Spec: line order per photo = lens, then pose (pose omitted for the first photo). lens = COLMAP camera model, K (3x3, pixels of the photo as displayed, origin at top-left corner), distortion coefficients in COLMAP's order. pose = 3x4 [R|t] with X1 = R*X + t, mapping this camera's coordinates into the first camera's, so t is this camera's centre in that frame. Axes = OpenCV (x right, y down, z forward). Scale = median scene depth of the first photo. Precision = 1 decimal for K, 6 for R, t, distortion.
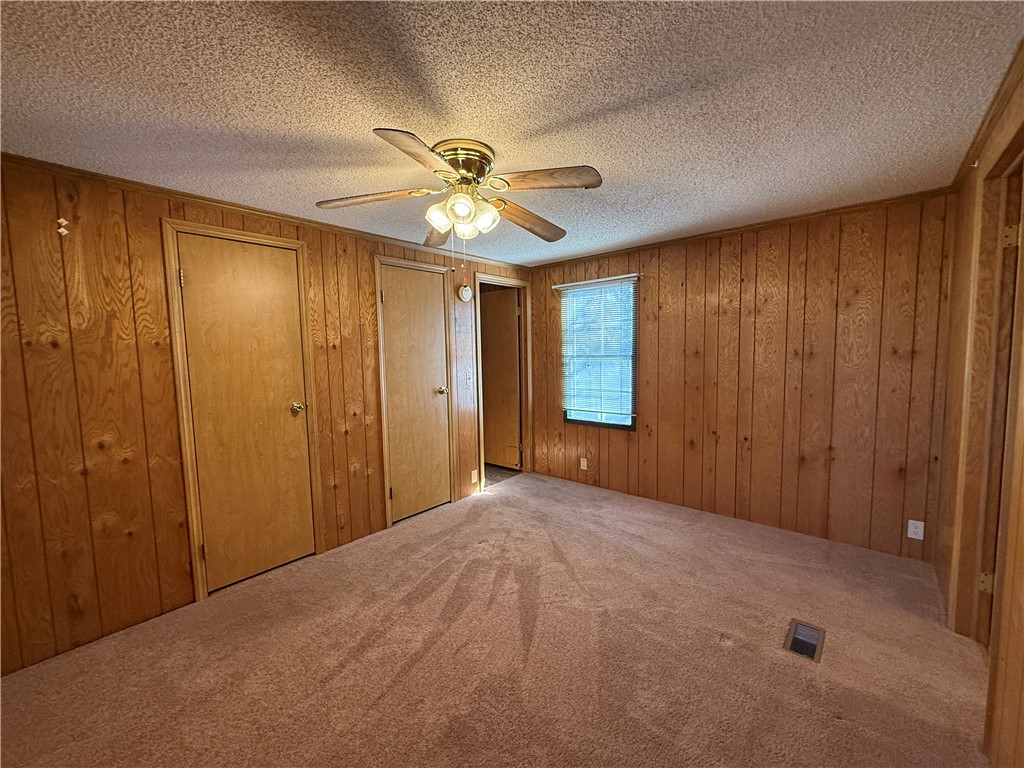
lens RADIAL K [[407.4, 0, 512.5], [0, 407.4, 384.5], [0, 0, 1]] dist [0.000166, -0.000059]
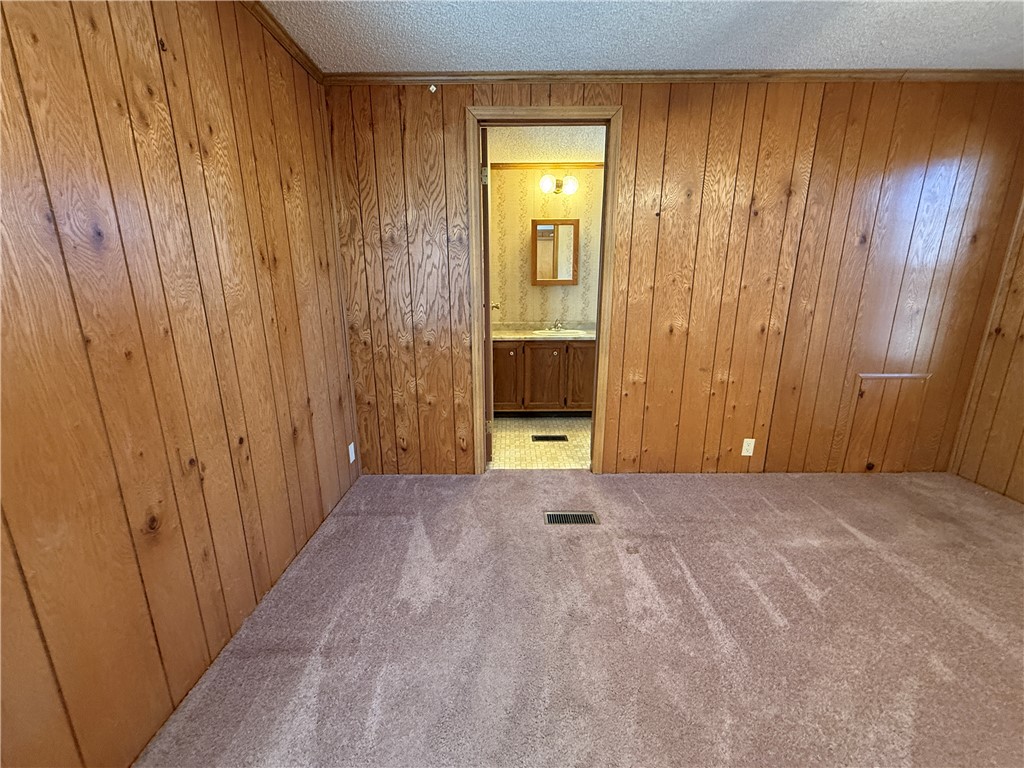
lens RADIAL K [[407.4, 0, 510.6], [0, 407.4, 381.7], [0, 0, 1]] dist [0.000166, -0.000059]
pose [[-0.657896, -0.151989, 0.737613, 0.035438], [0.080826, 0.959517, 0.269804, -0.038643], [-0.748759, 0.237121, -0.618978, 1.184555]]
